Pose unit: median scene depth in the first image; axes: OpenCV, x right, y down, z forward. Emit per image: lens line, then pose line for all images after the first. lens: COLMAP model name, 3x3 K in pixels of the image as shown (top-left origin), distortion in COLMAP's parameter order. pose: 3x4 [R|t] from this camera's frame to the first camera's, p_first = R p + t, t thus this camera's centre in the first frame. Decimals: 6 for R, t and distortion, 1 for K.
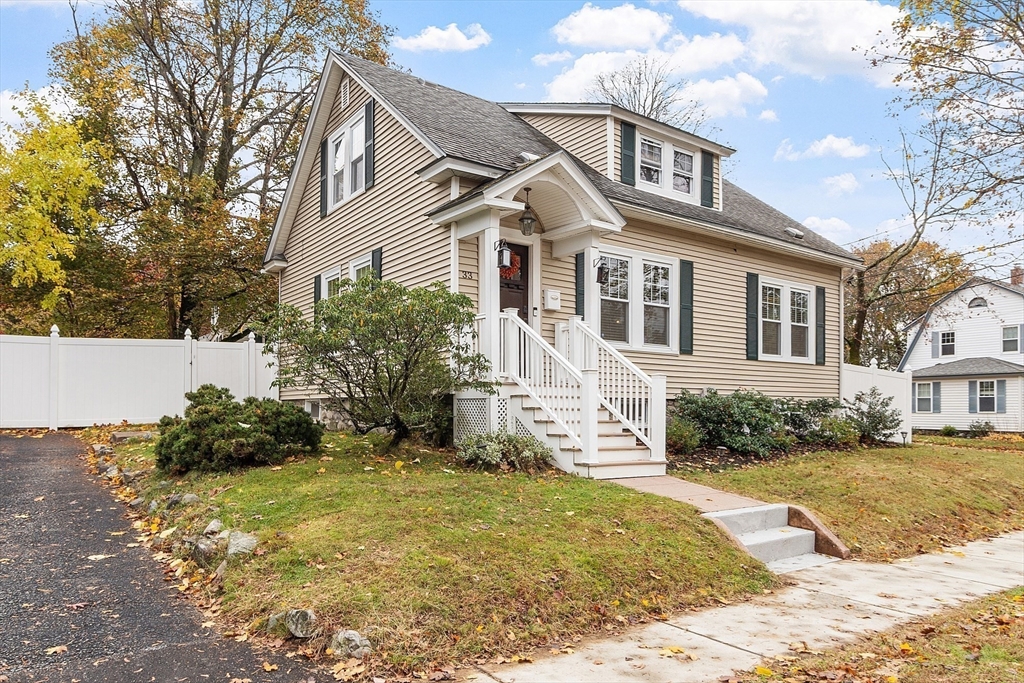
lens RADIAL K [[688.1, 0, 515.9], [0, 688.1, 404.3], [0, 0, 1]] dist [-0.000915, 0.005099]
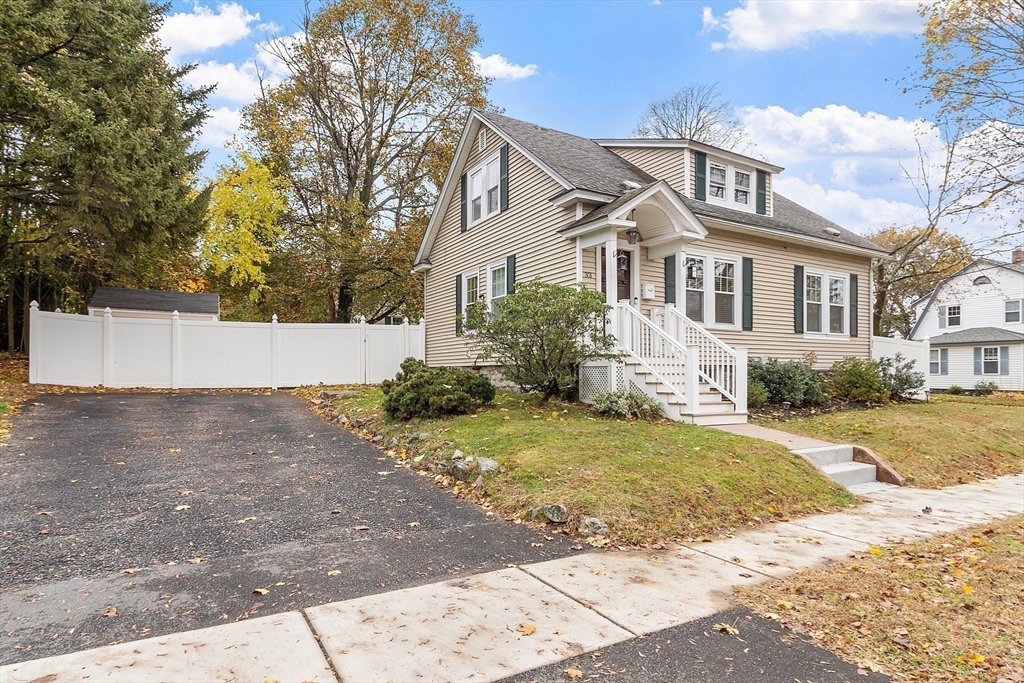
lens RADIAL K [[553.7, 0, 509.0], [0, 553.7, 371.4], [0, 0, 1]] dist [0.007833, -0.002235]
pose [[0.994344, -0.003534, -0.106151, -0.111549], [0.004105, 0.999978, 0.005164, -0.004304], [0.106130, -0.005570, 0.994337, -0.102844]]
